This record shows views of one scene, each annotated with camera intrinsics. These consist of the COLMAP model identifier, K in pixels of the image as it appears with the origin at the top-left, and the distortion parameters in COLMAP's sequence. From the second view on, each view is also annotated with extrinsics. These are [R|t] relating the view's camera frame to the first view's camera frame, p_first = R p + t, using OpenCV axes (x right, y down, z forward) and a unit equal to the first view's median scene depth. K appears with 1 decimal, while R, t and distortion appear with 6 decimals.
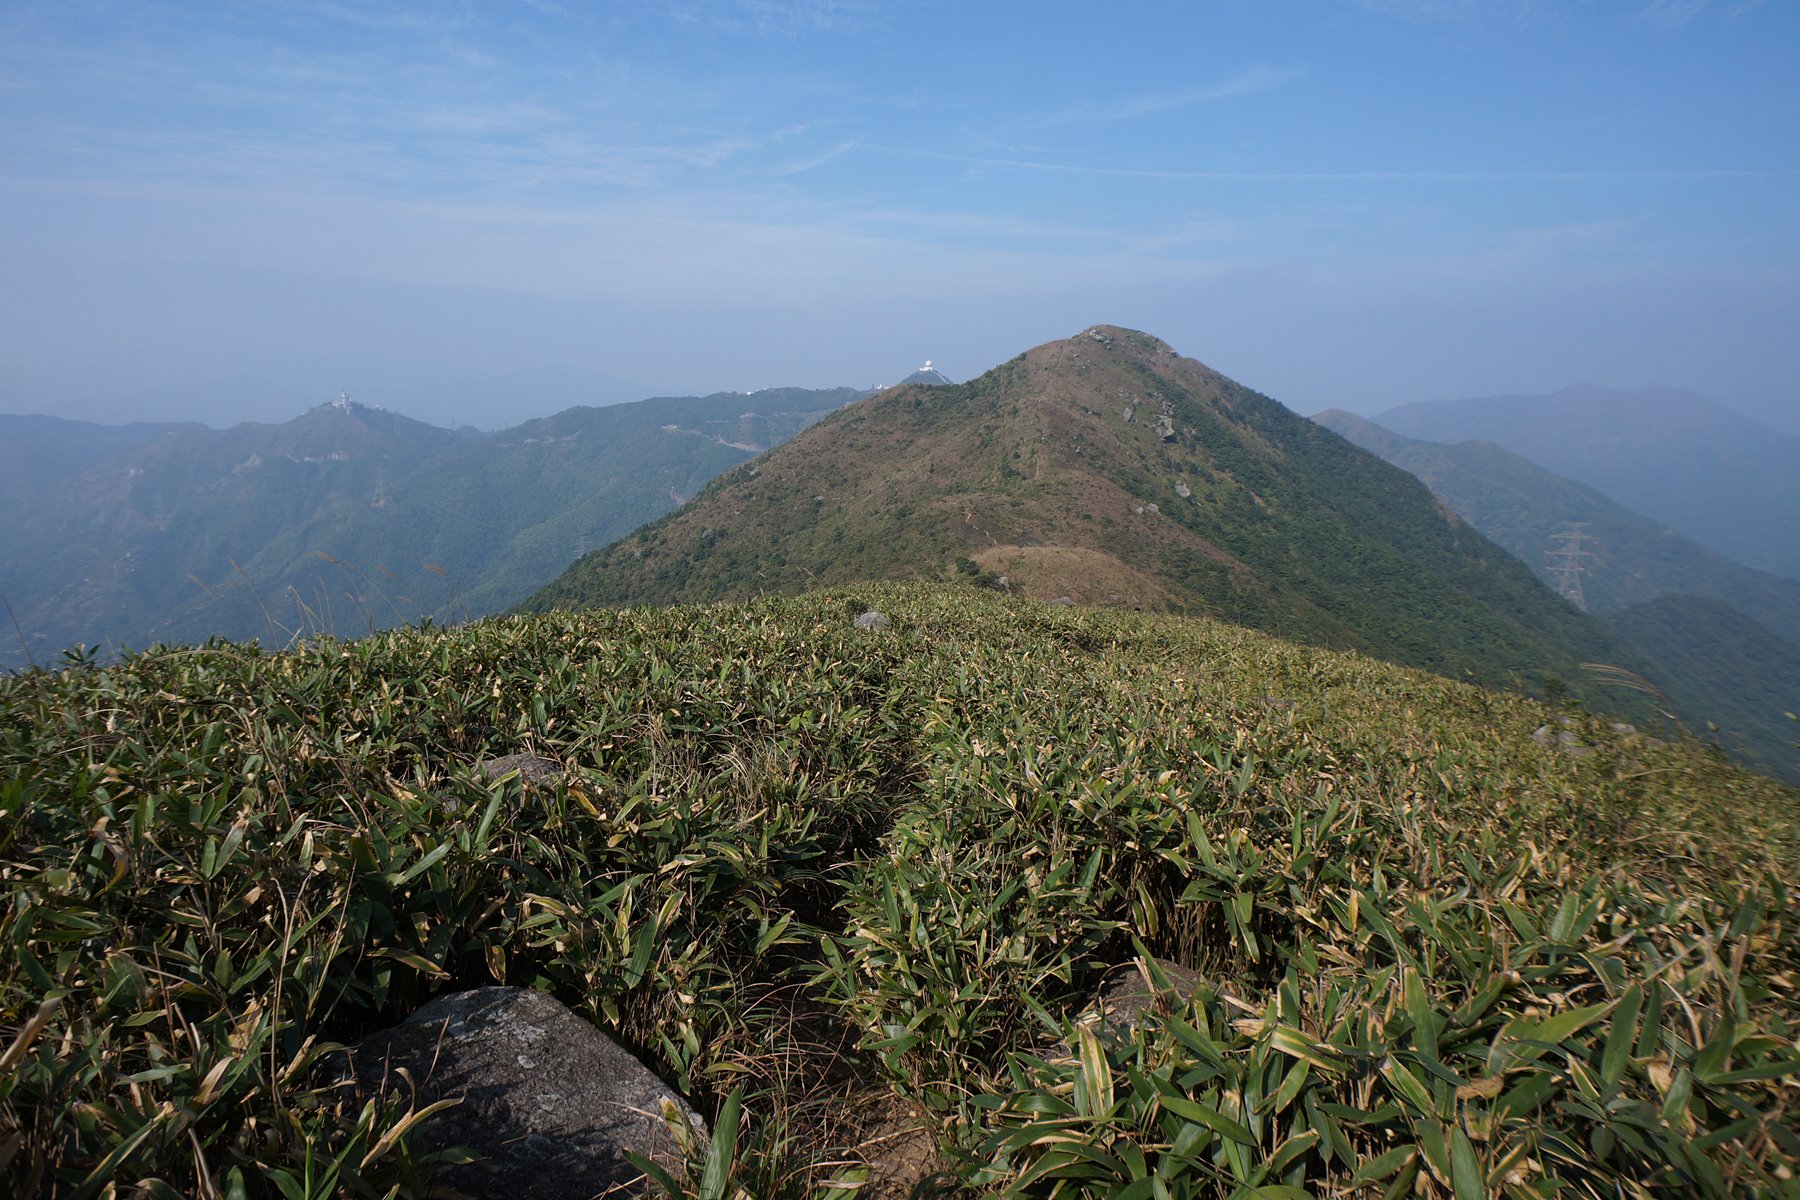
lens RADIAL K [[985.9, 0, 880.3], [0, 985.9, 595.8], [0, 0, 1]] dist [-0.046097, 0.027078]
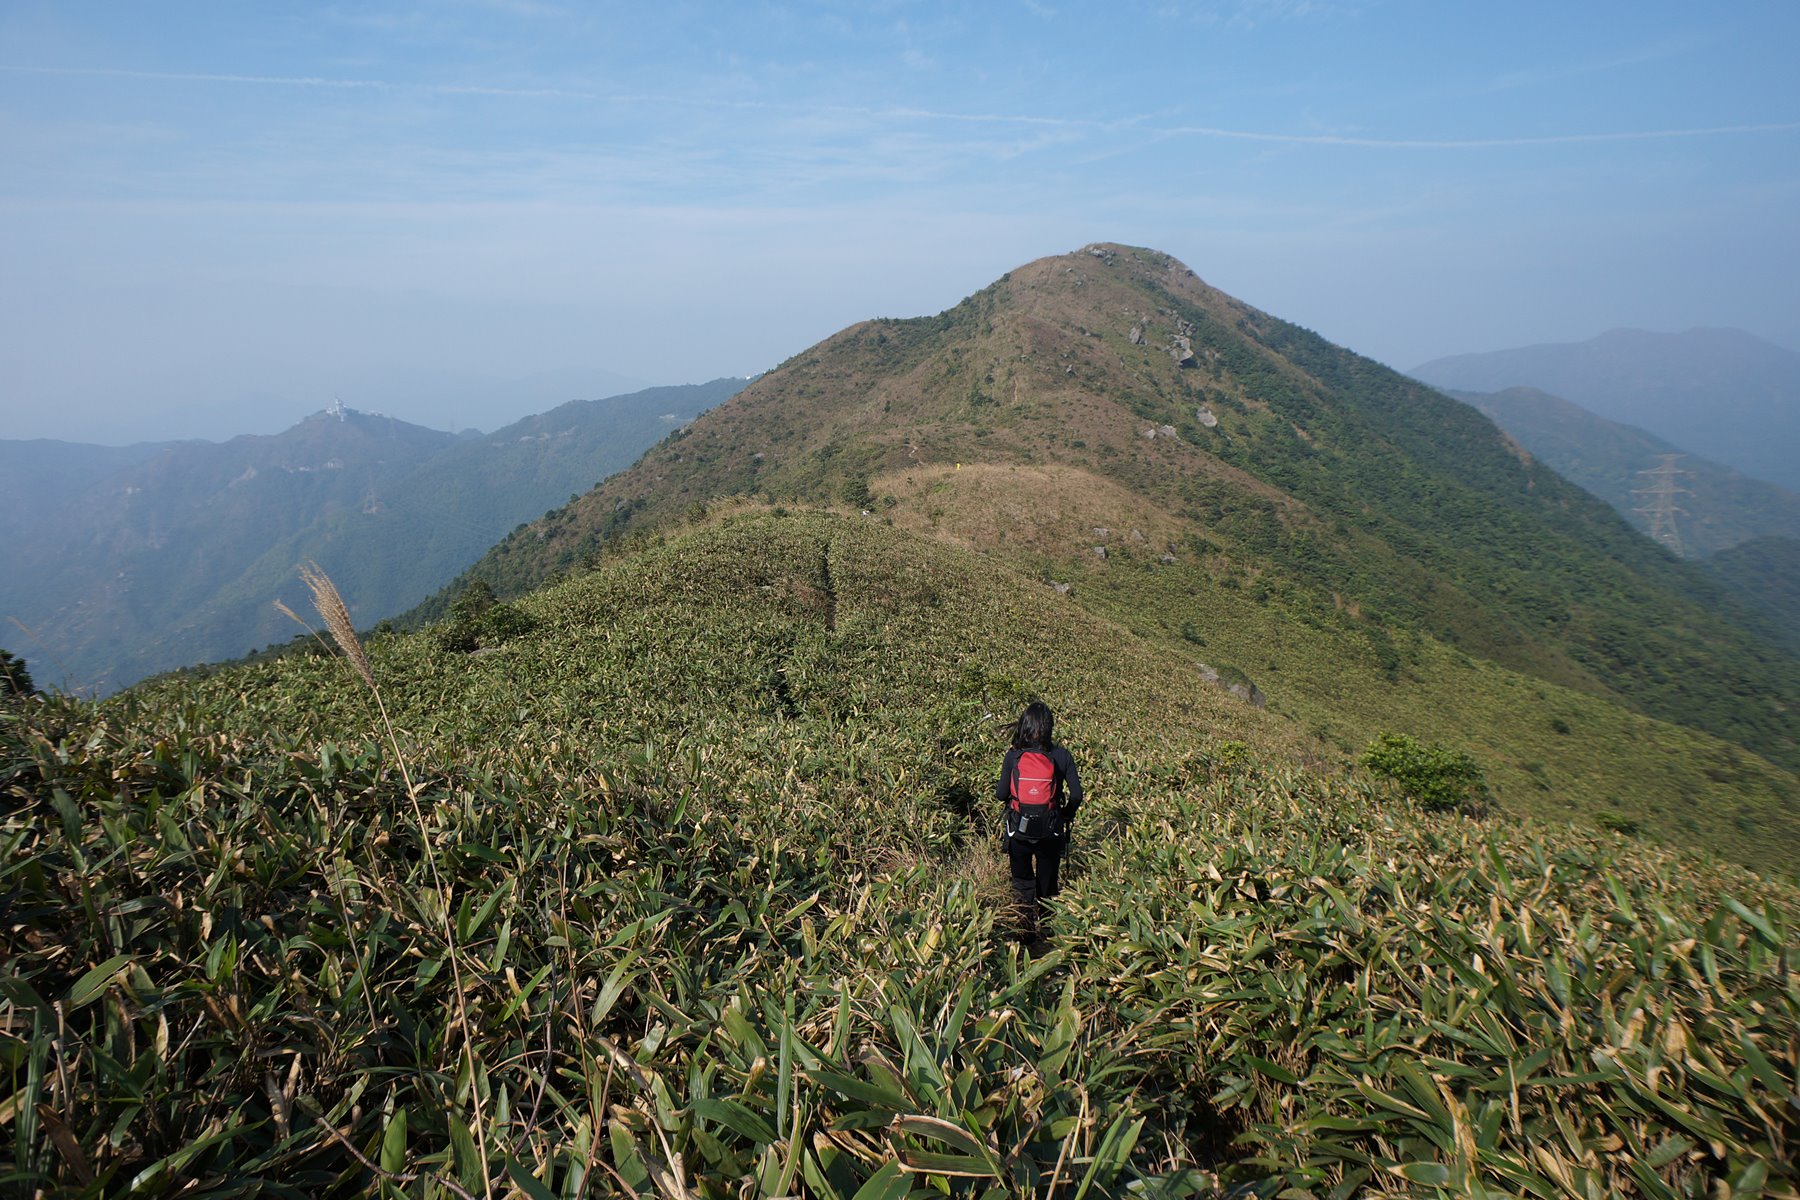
lens RADIAL K [[985.9, 0, 880.3], [0, 985.9, 595.8], [0, 0, 1]] dist [-0.046097, 0.027078]
pose [[0.998646, -0.045094, -0.025936, 0.051644], [0.045395, 0.998907, 0.011163, 0.011700], [0.025404, -0.012325, 0.999601, 0.177040]]
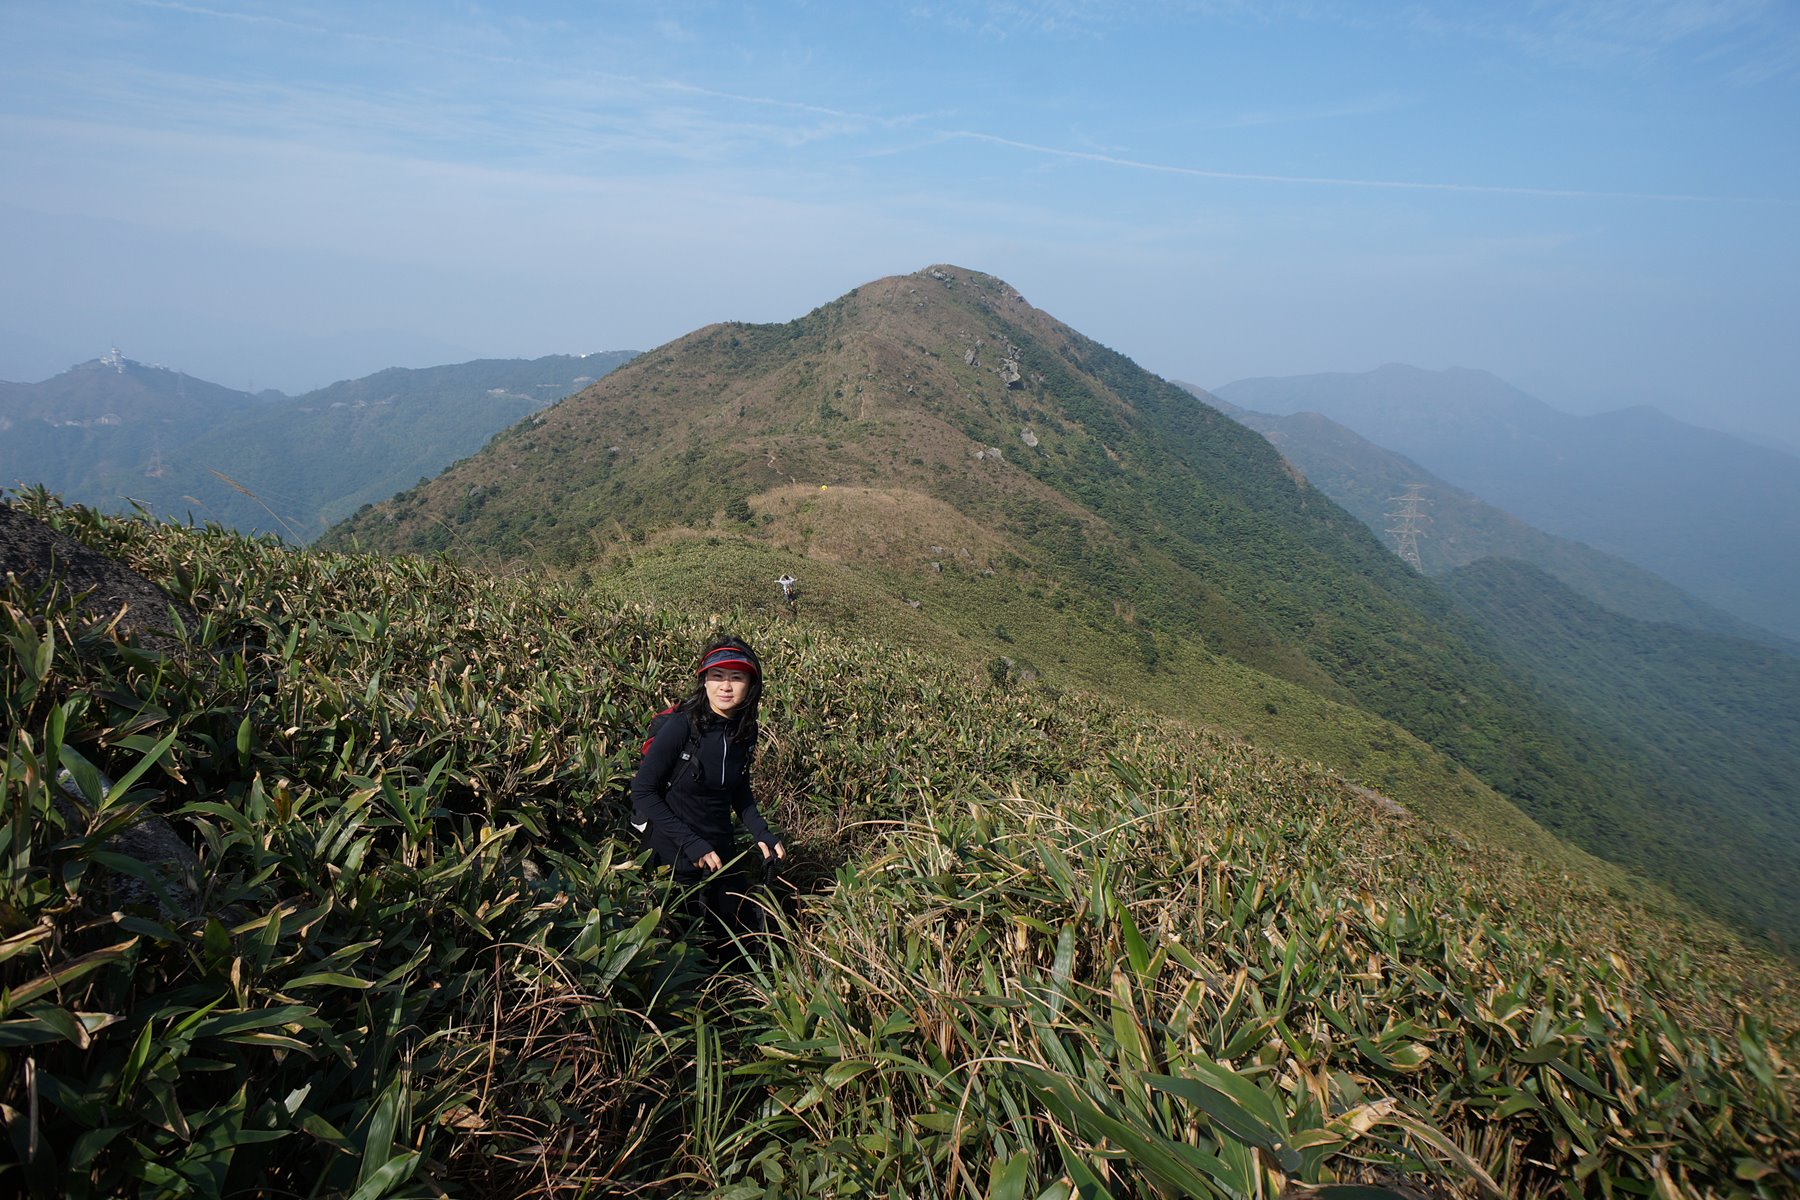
lens RADIAL K [[985.9, 0, 880.3], [0, 985.9, 595.8], [0, 0, 1]] dist [-0.046097, 0.027078]
pose [[0.989373, -0.016653, 0.144441, 0.038547], [0.012848, 0.999547, 0.027232, 0.006631], [-0.144829, -0.025086, 0.989139, 0.120551]]
